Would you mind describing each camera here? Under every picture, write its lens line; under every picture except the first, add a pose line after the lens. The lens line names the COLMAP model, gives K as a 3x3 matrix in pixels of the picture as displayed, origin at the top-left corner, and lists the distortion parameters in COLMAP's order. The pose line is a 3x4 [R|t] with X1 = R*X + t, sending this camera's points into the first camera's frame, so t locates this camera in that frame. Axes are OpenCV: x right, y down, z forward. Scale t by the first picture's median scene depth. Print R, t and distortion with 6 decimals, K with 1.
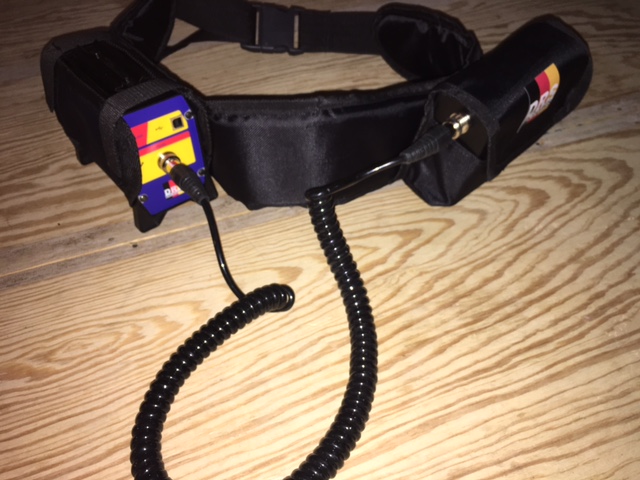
lens RADIAL K [[552.8, 0, 320.0], [0, 552.8, 240.0], [0, 0, 1]] dist [0.040359, -0.122970]
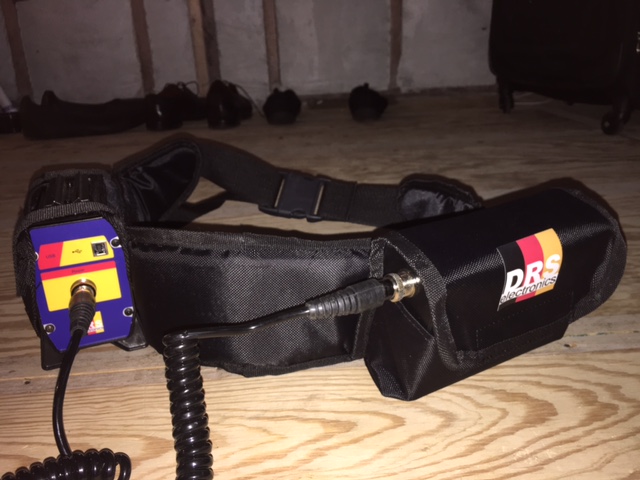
lens RADIAL K [[548.1, 0, 320.1], [0, 548.1, 253.1], [0, 0, 1]] dist [0.066603, -0.105677]
pose [[0.960487, 0.104989, -0.257764, 0.290691], [-0.186530, 0.930179, -0.316185, 0.010299], [0.206571, 0.351772, 0.913009, 0.236866]]
